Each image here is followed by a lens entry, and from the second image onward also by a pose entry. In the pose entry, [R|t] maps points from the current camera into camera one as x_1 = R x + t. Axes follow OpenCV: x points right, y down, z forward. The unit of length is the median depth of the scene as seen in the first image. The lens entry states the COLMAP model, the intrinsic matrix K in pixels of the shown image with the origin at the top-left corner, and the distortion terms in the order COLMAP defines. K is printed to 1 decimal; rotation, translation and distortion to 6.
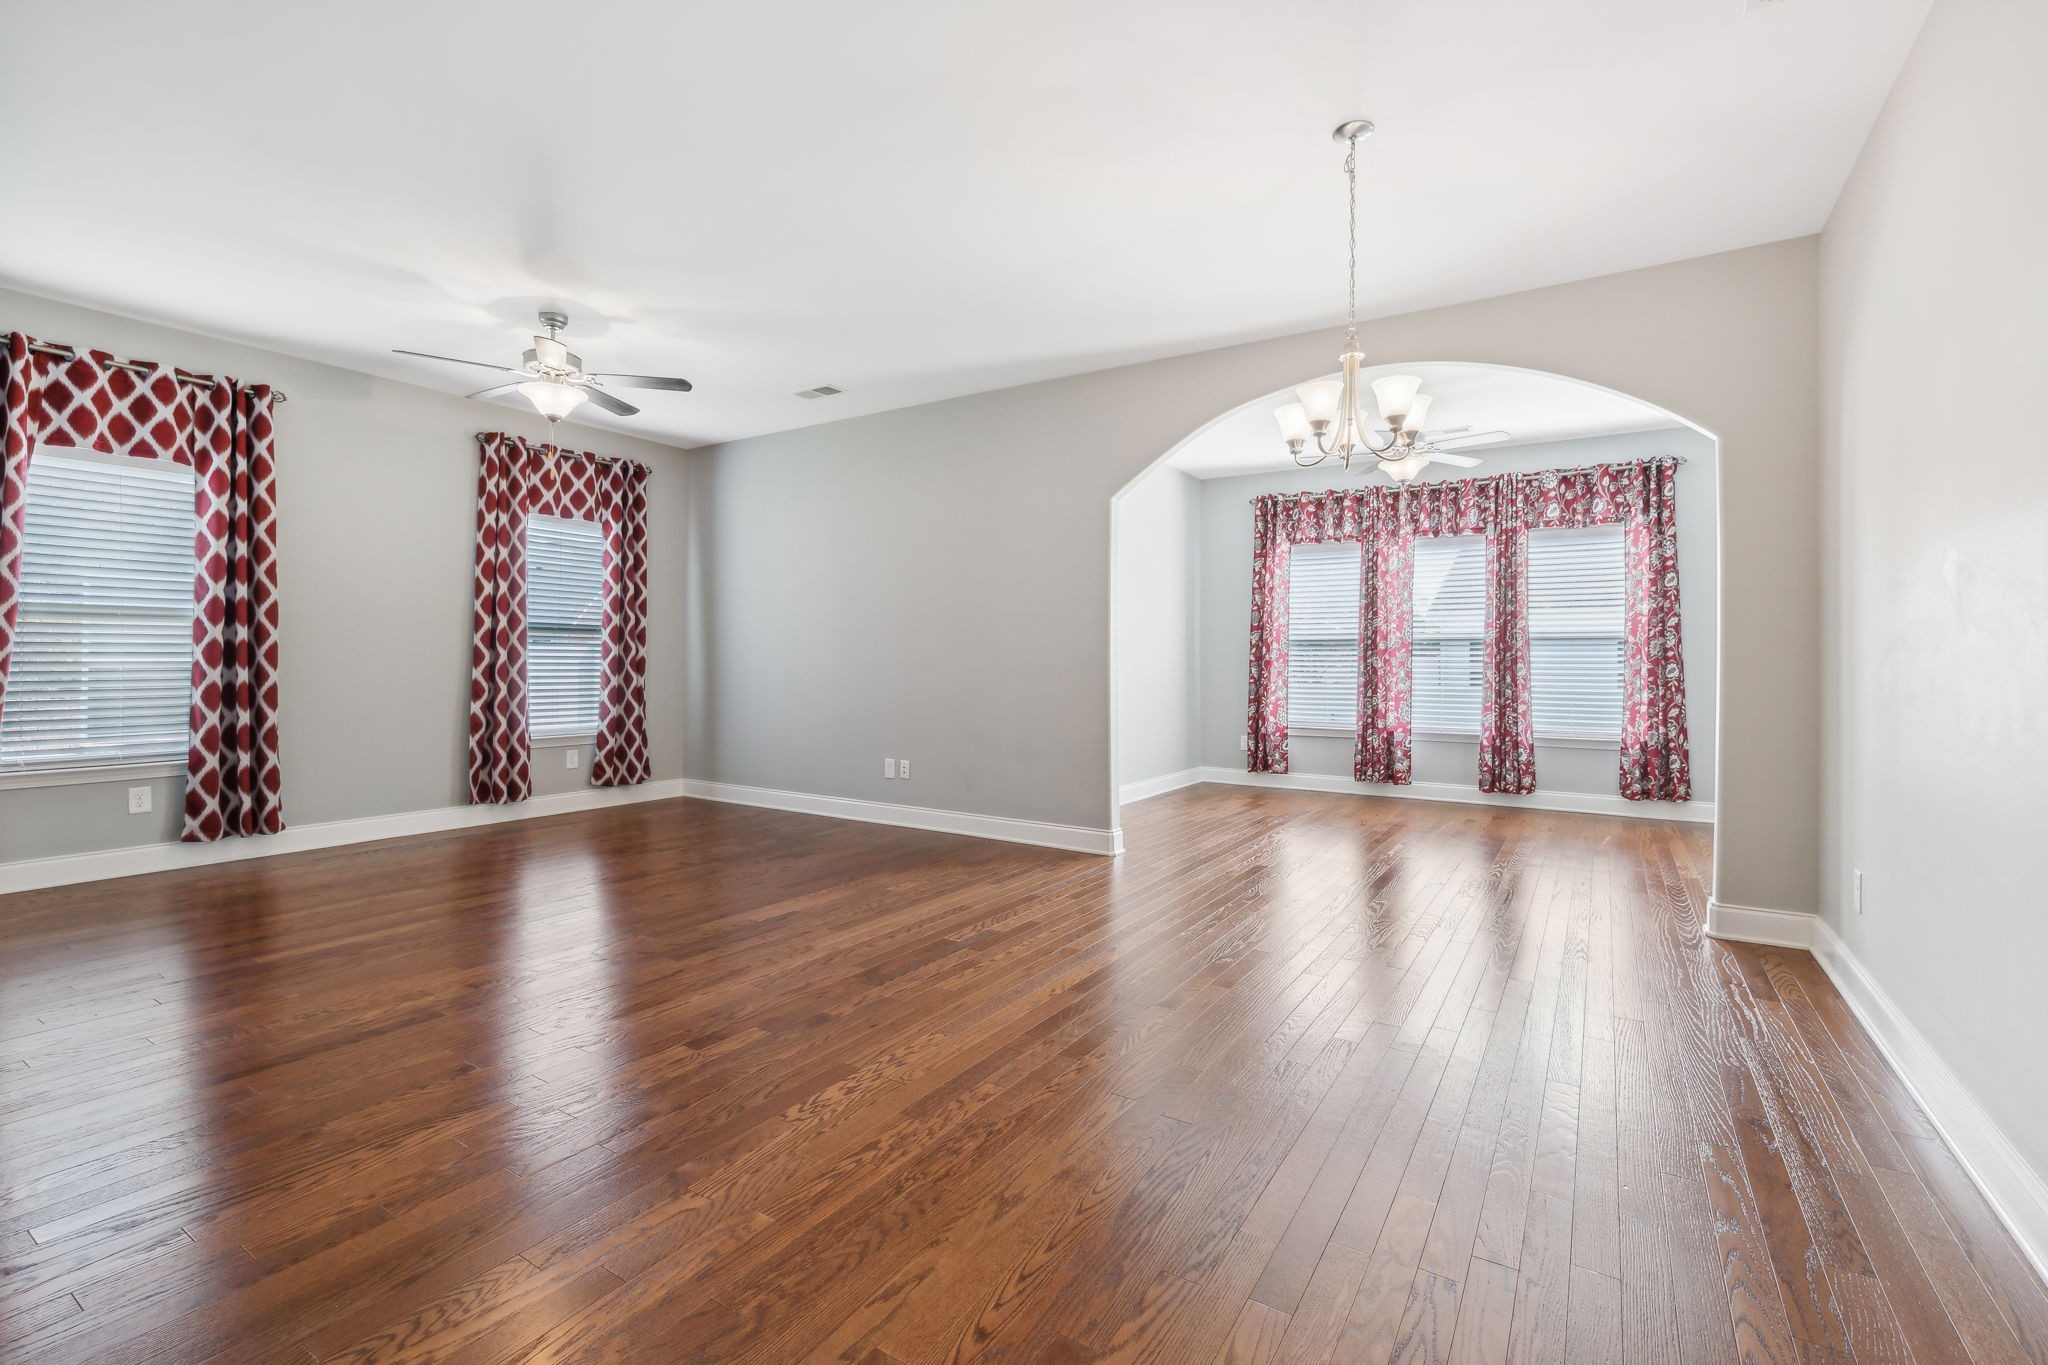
lens RADIAL K [[881.1, 0, 1031.8], [0, 881.1, 652.7], [0, 0, 1]] dist [-0.001199, 0.000048]
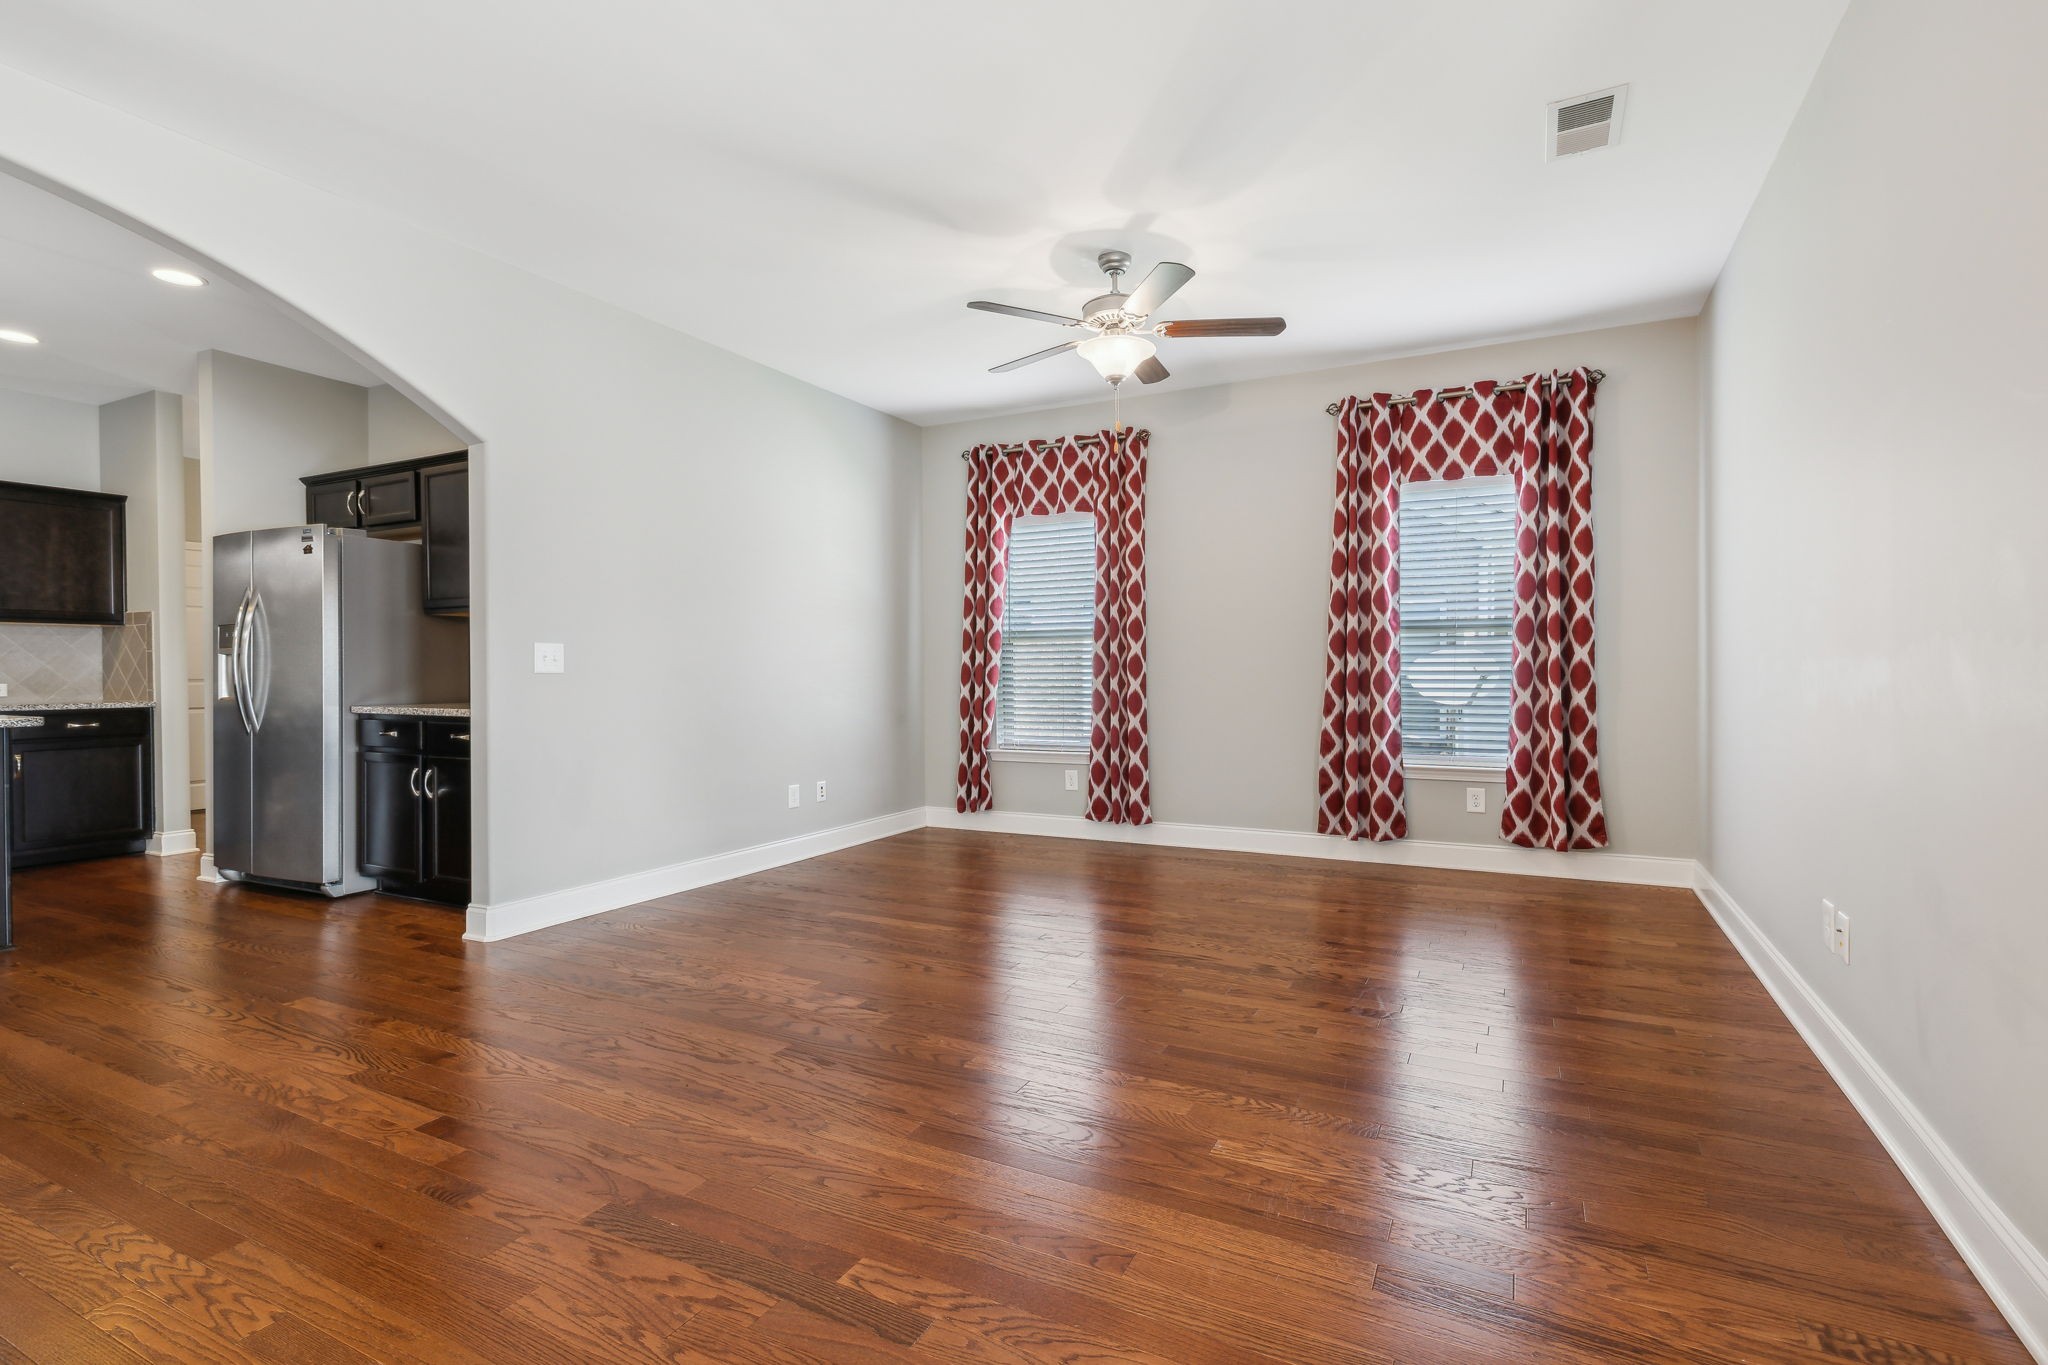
lens RADIAL K [[916.0, 0, 1045.6], [0, 916.0, 676.2], [0, 0, 1]] dist [0.002720, 0.000861]
pose [[0.117897, -0.002495, -0.993023, 0.202003], [0.016312, 0.999867, -0.000576, 0.010064], [0.992892, -0.016130, 0.117922, 0.536879]]
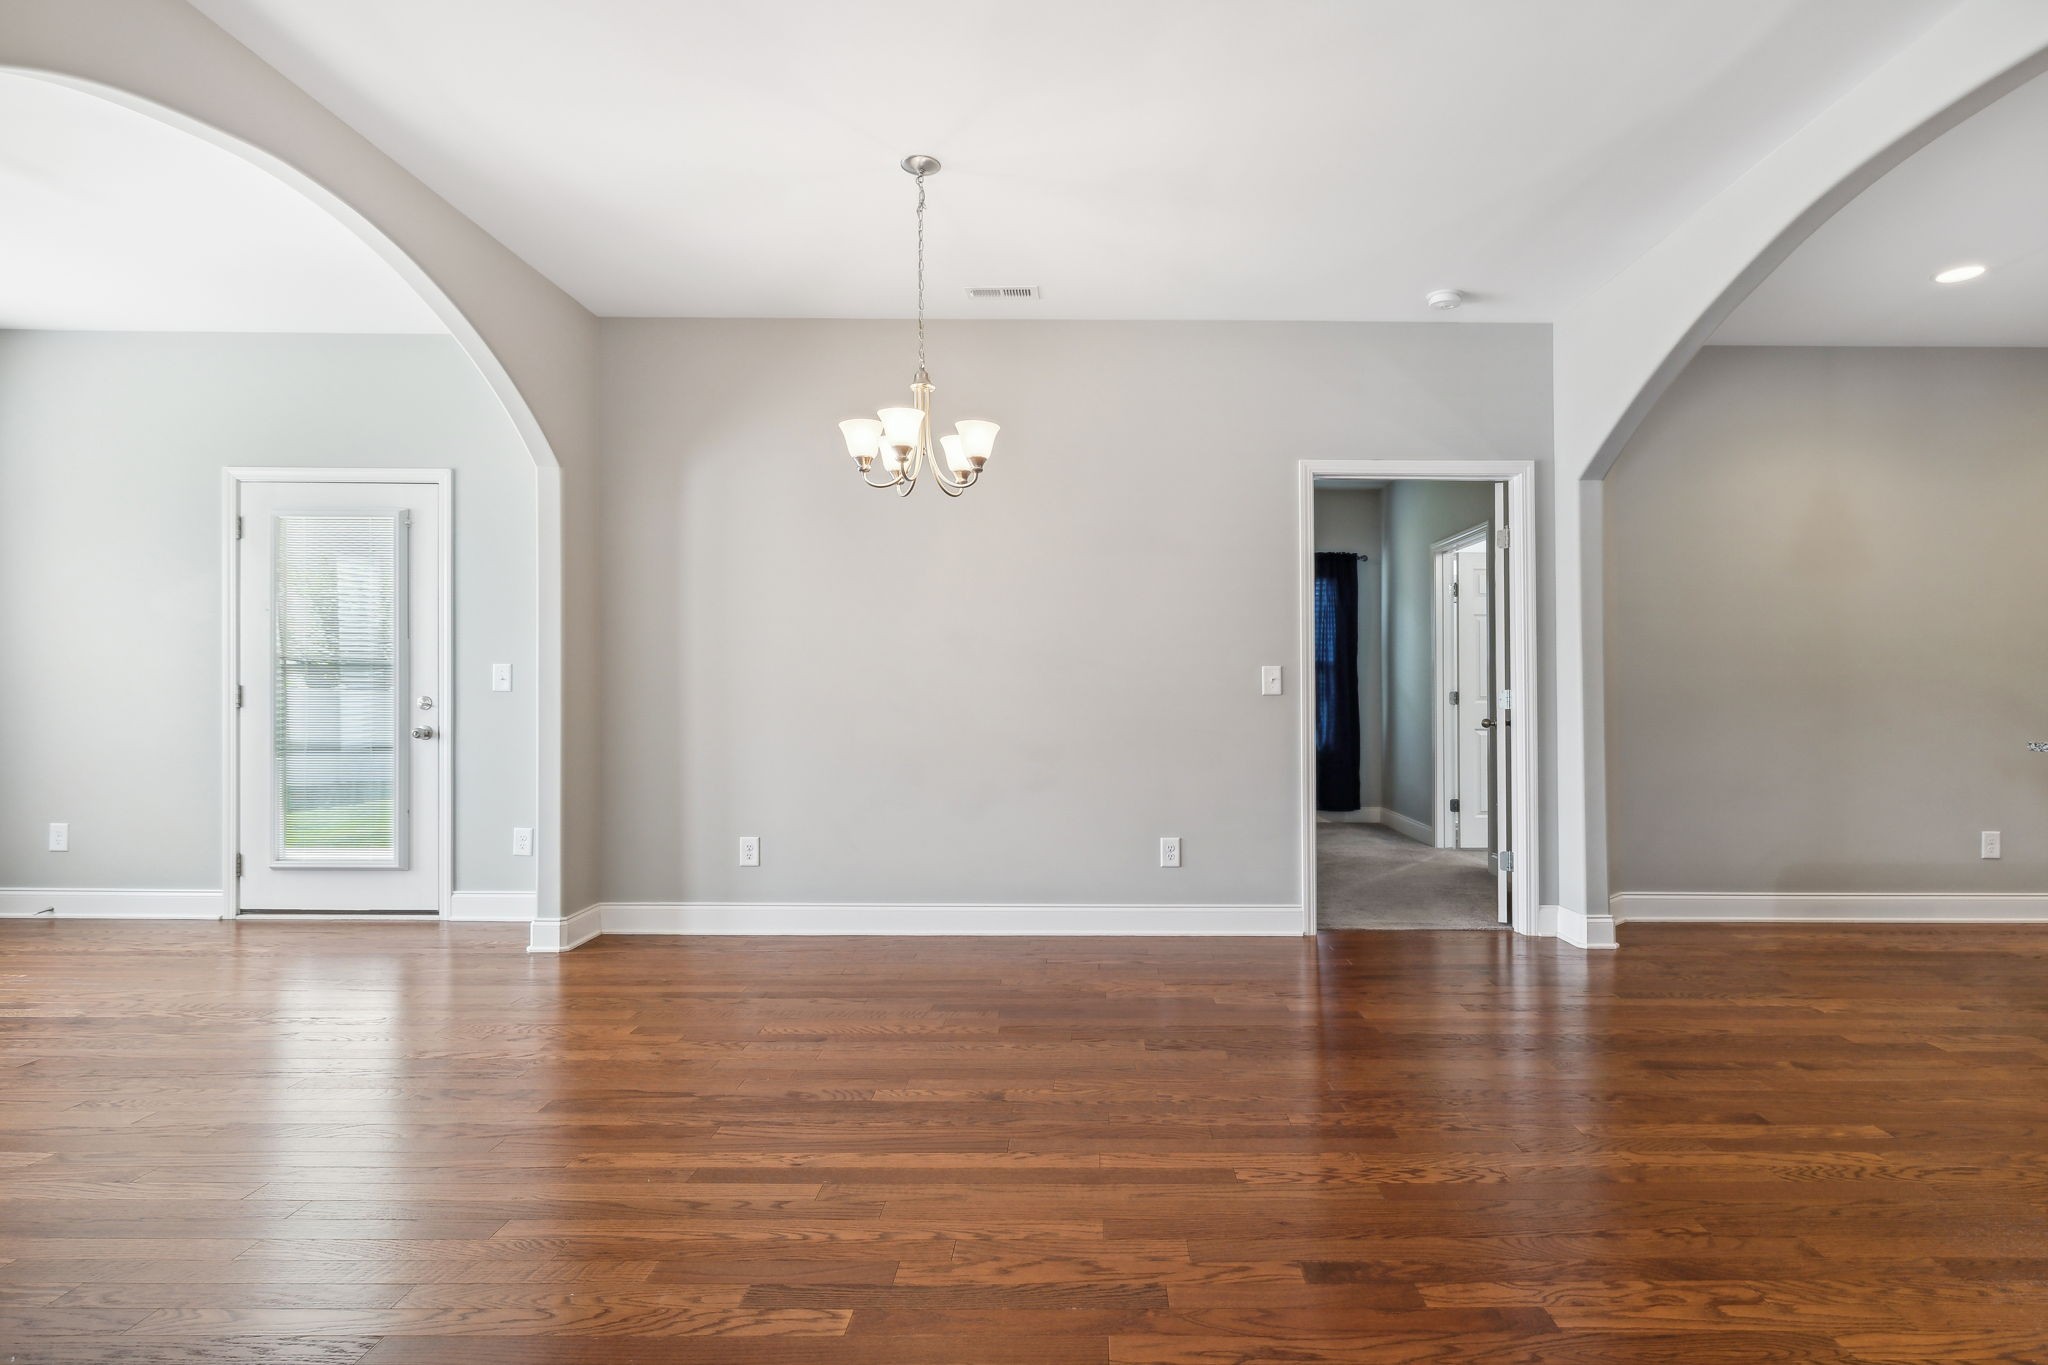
lens RADIAL K [[1016.9, 0, 1082.5], [0, 1016.9, 693.7], [0, 0, 1]] dist [-0.002721, 0.000225]
pose [[-0.551992, -0.016011, 0.833696, -0.292544], [-0.018637, 0.999803, 0.006862, -0.000508], [-0.833641, -0.011750, -0.552182, 0.608228]]
